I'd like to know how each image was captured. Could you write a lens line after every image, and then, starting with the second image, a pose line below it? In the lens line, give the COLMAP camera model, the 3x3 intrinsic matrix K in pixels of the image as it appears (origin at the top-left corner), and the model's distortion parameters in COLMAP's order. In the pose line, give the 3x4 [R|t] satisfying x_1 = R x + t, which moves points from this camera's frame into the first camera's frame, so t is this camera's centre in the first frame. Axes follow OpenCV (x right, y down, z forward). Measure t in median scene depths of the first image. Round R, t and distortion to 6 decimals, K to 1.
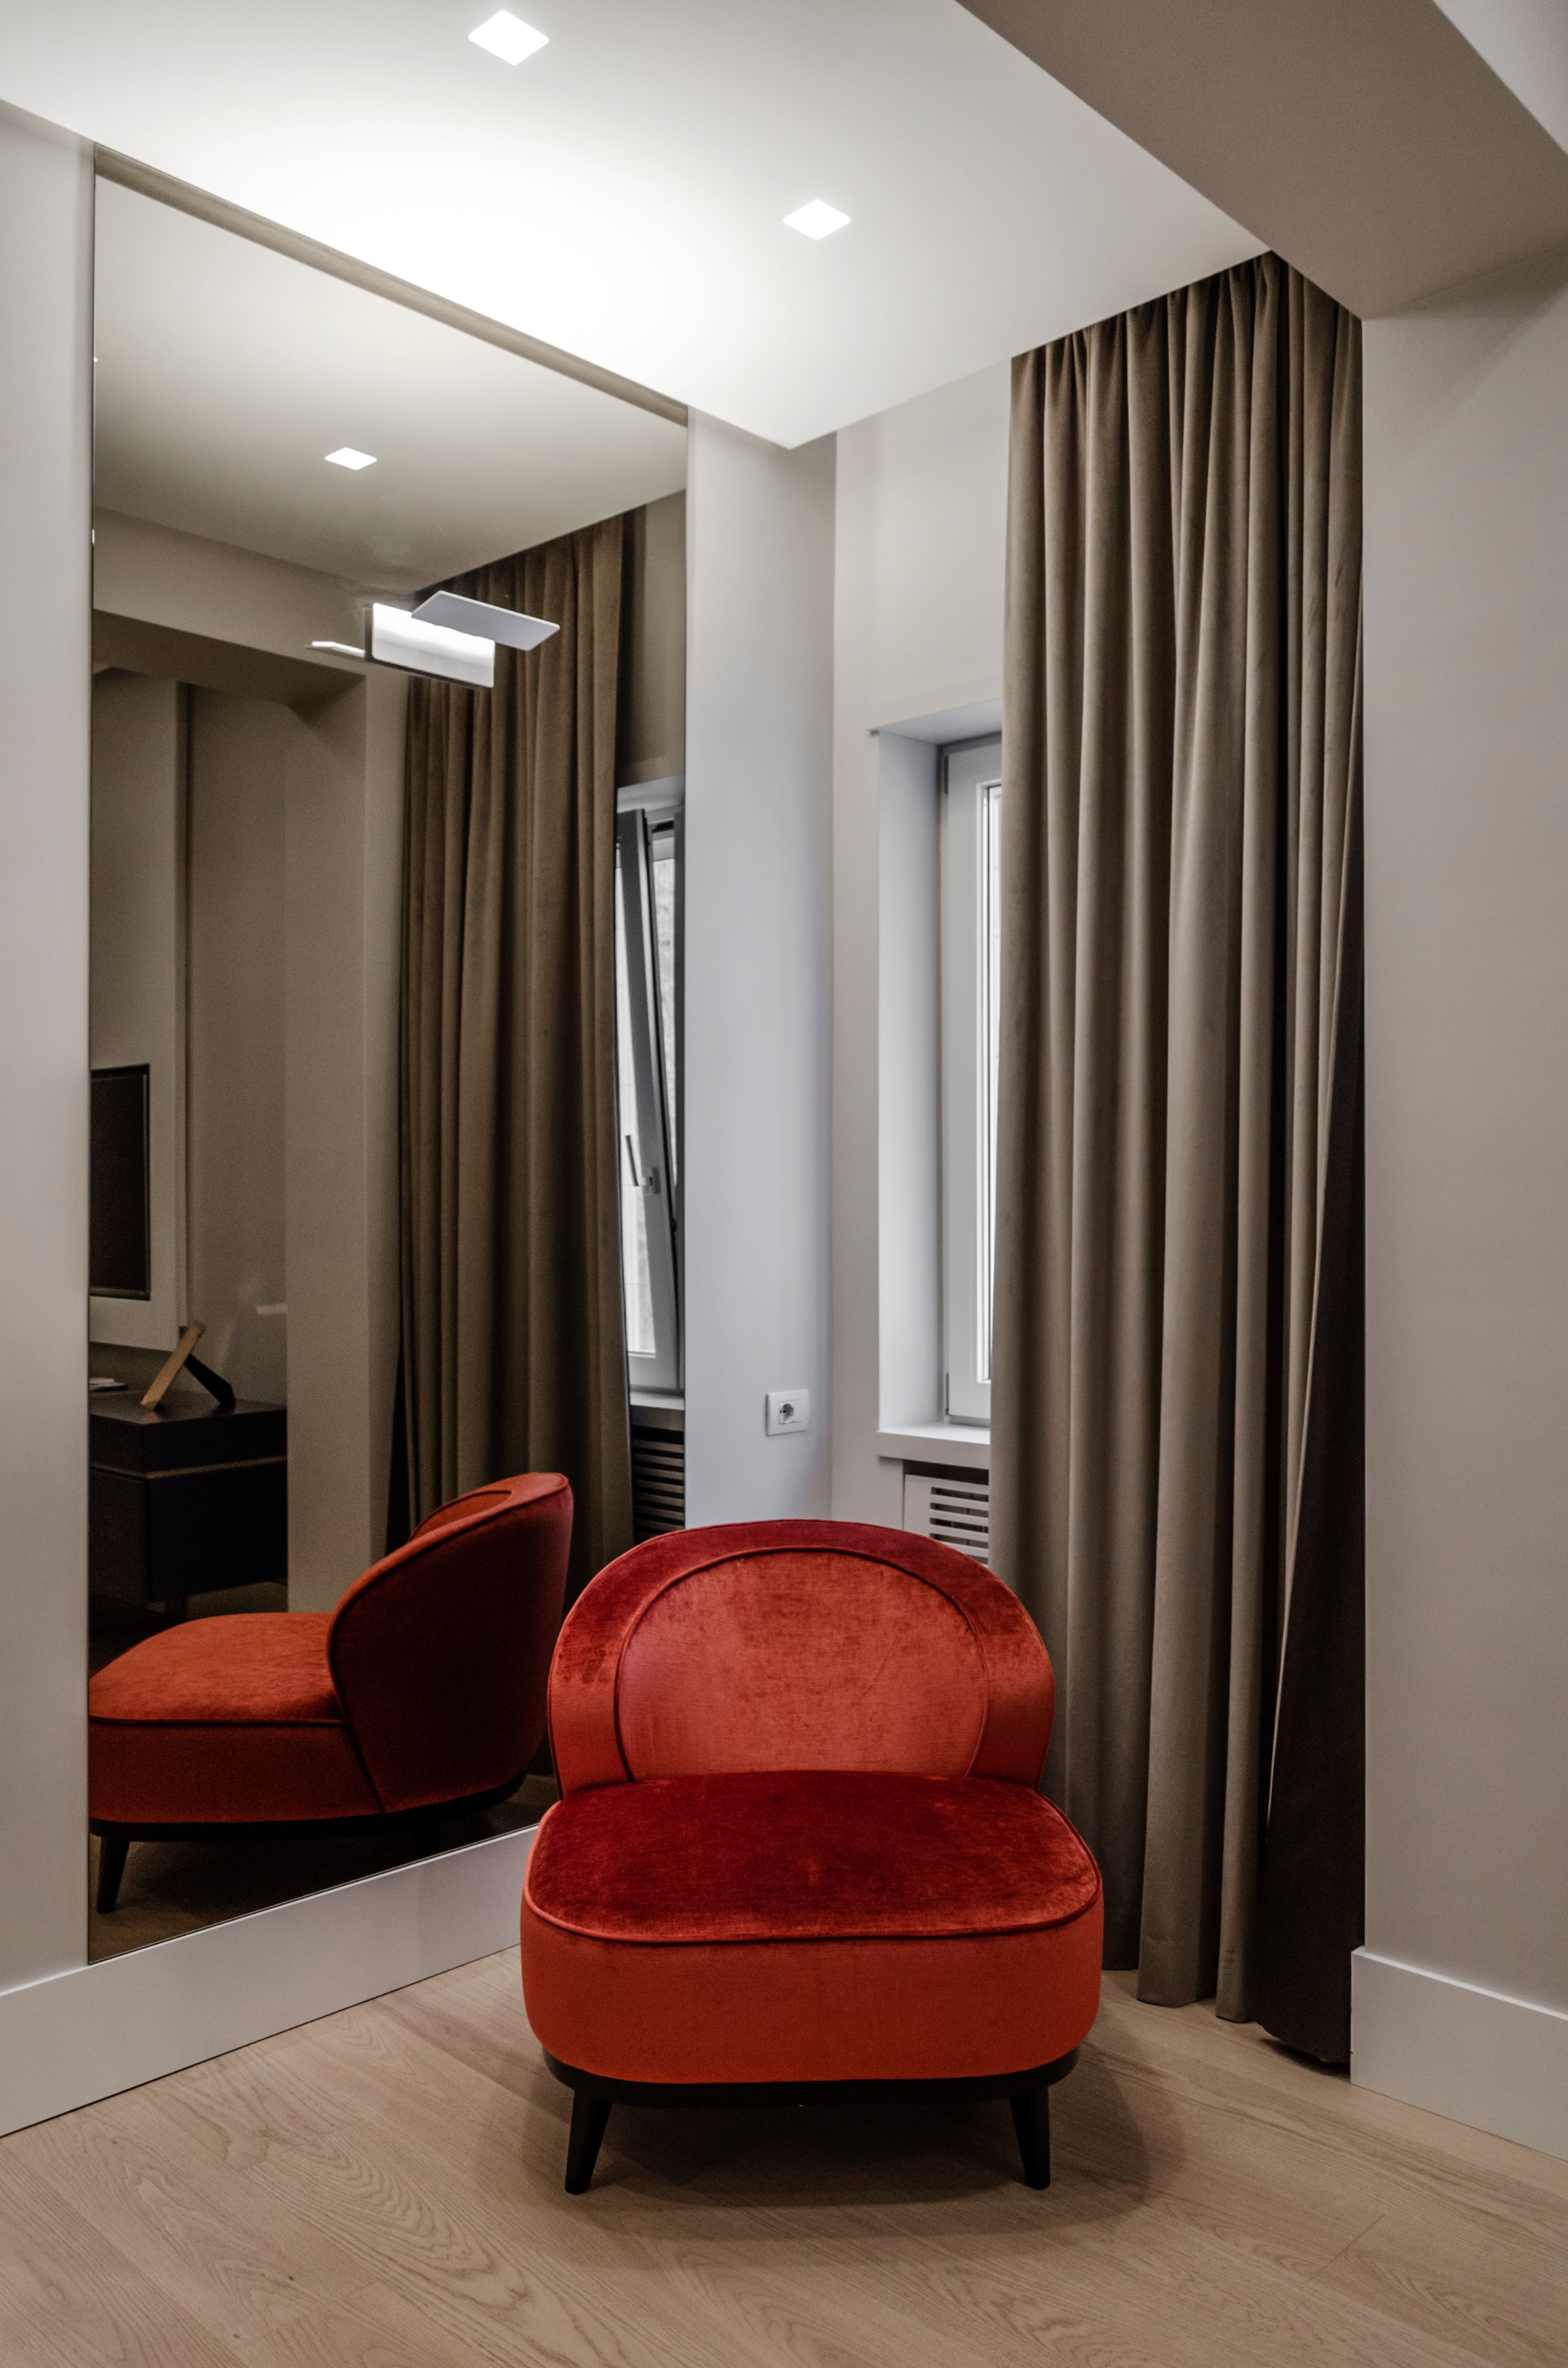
lens RADIAL K [[1764.0, 0, 784.0], [0, 1764.0, 1184.0], [0, 0, 1]] dist [-0.002472, -0.007560]
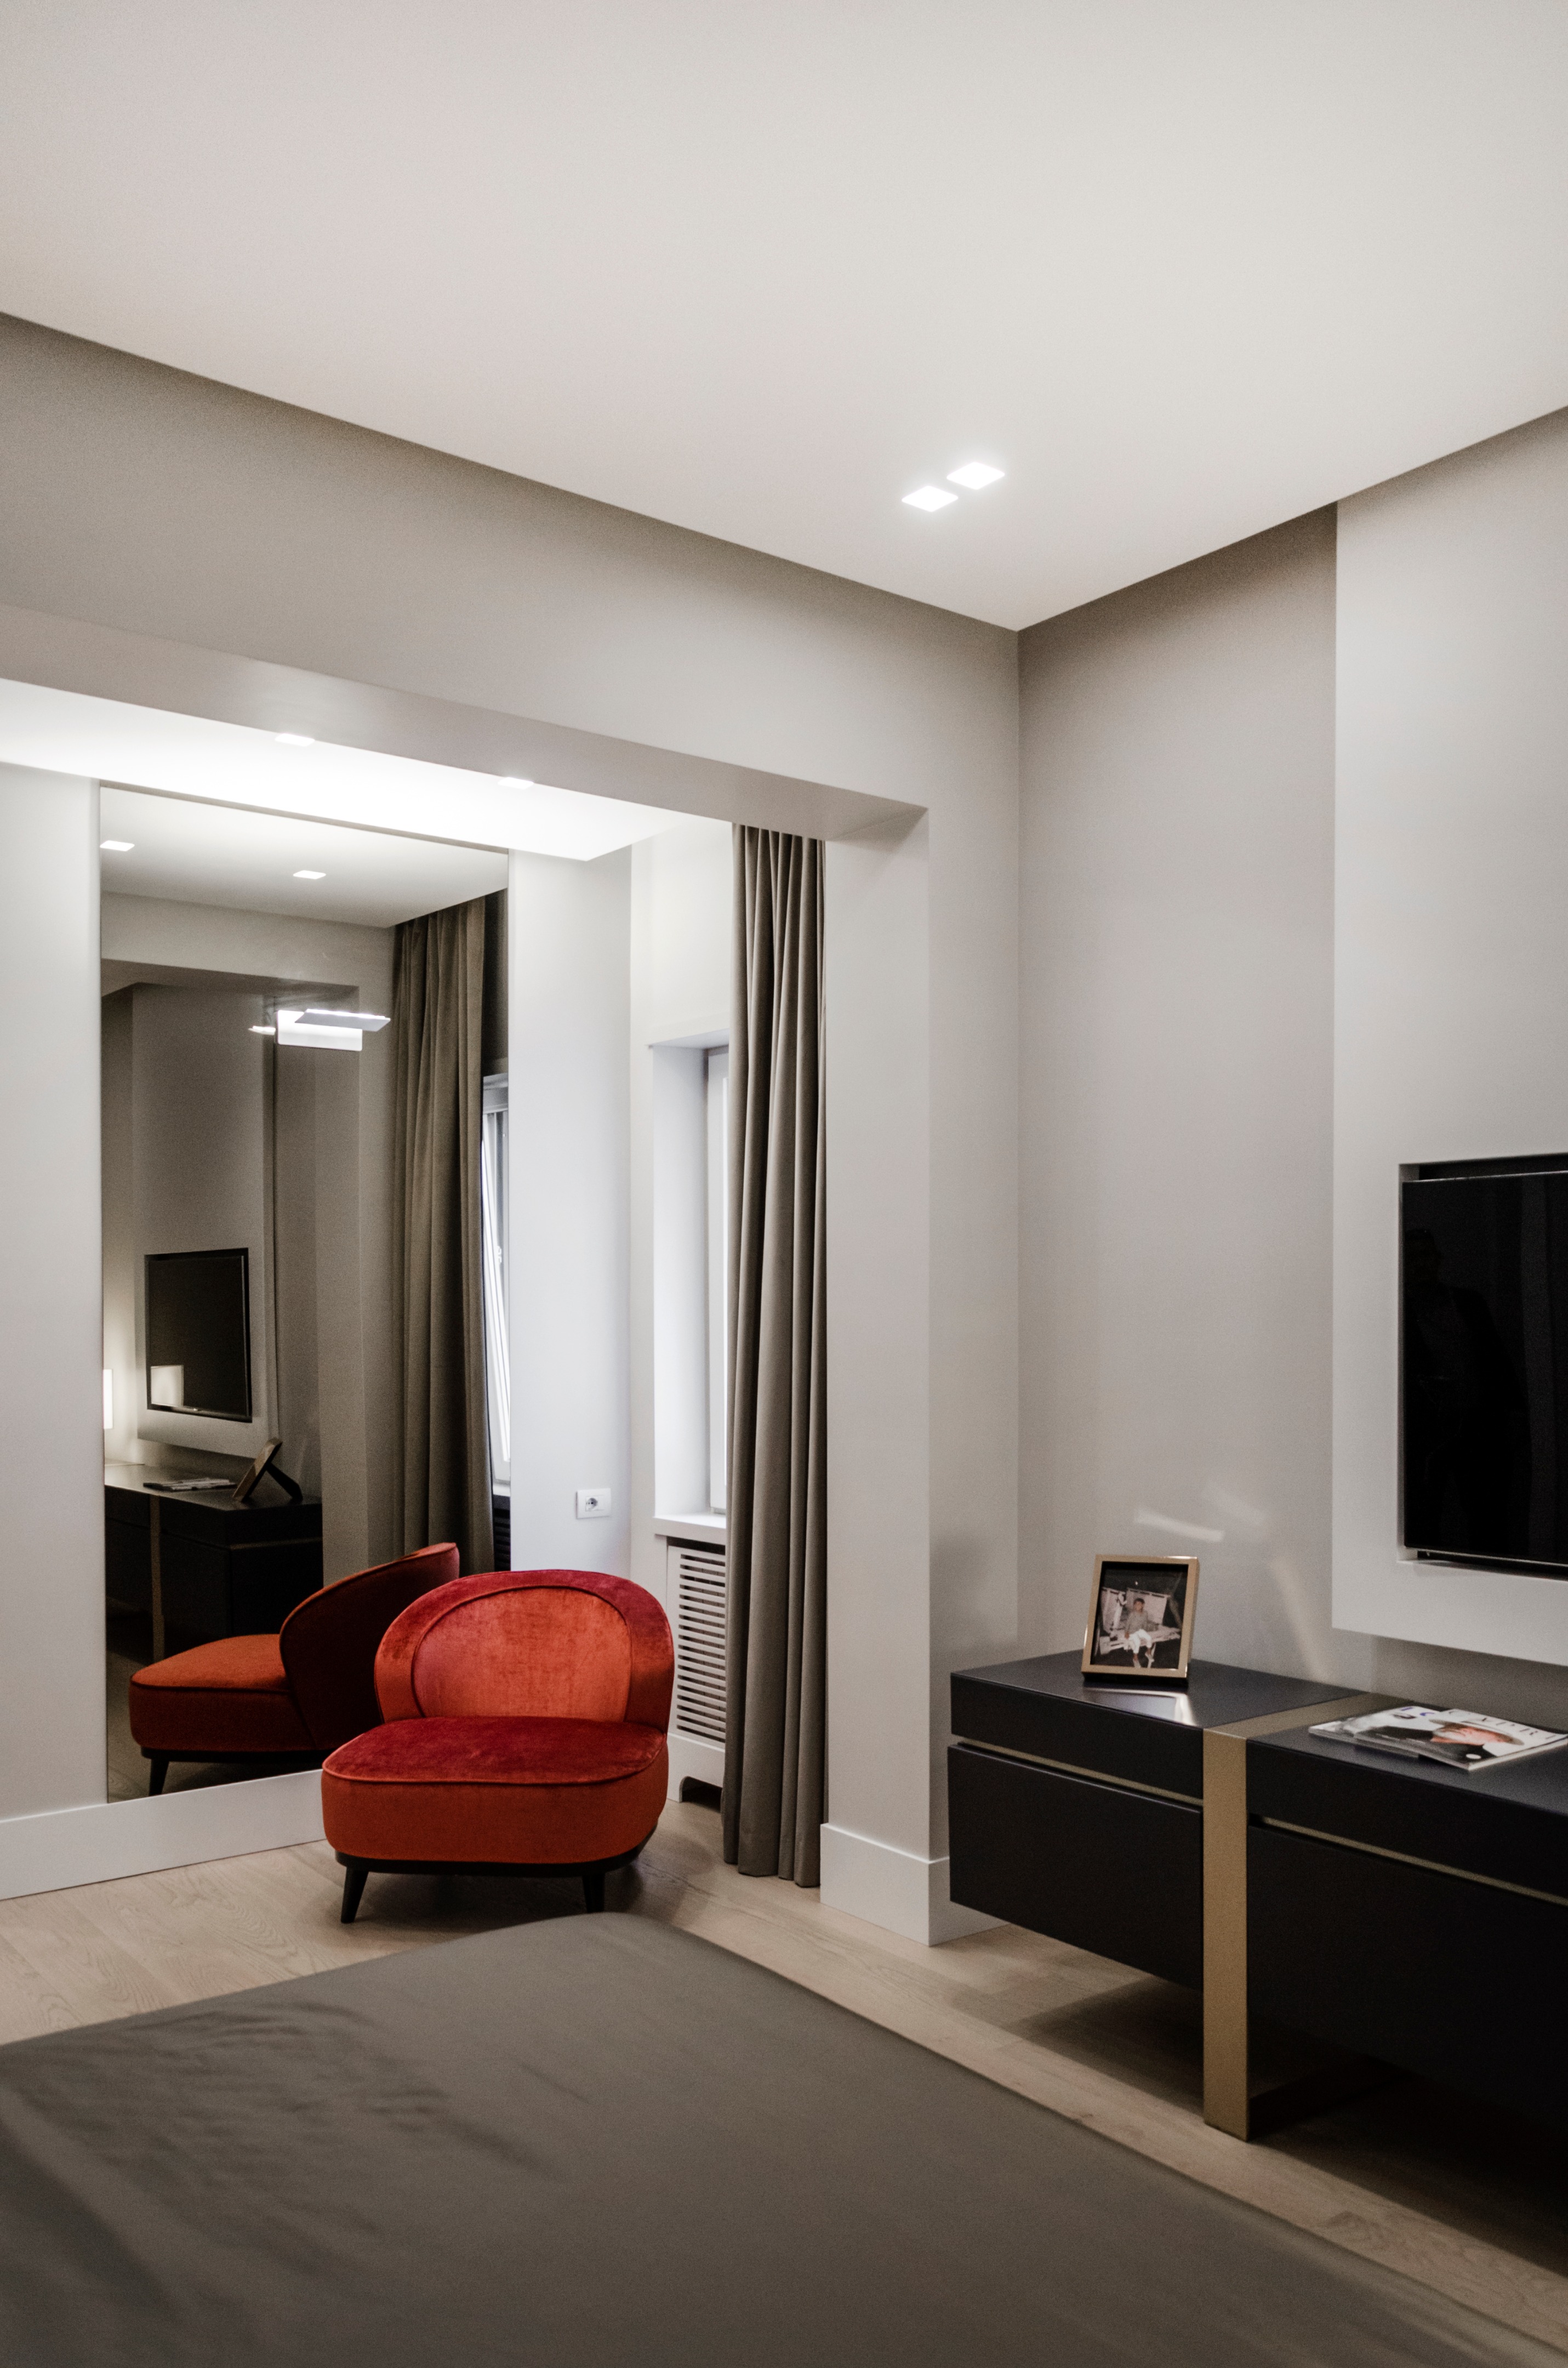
lens RADIAL K [[1818.2, 0, 786.5], [0, 1818.2, 1321.5], [0, 0, 1]] dist [0.003779, 0.003578]
pose [[0.989367, -0.003246, -0.145401, 0.478590], [0.005880, 0.999826, 0.017689, -0.063424], [0.145318, -0.018355, 0.989215, -0.617155]]
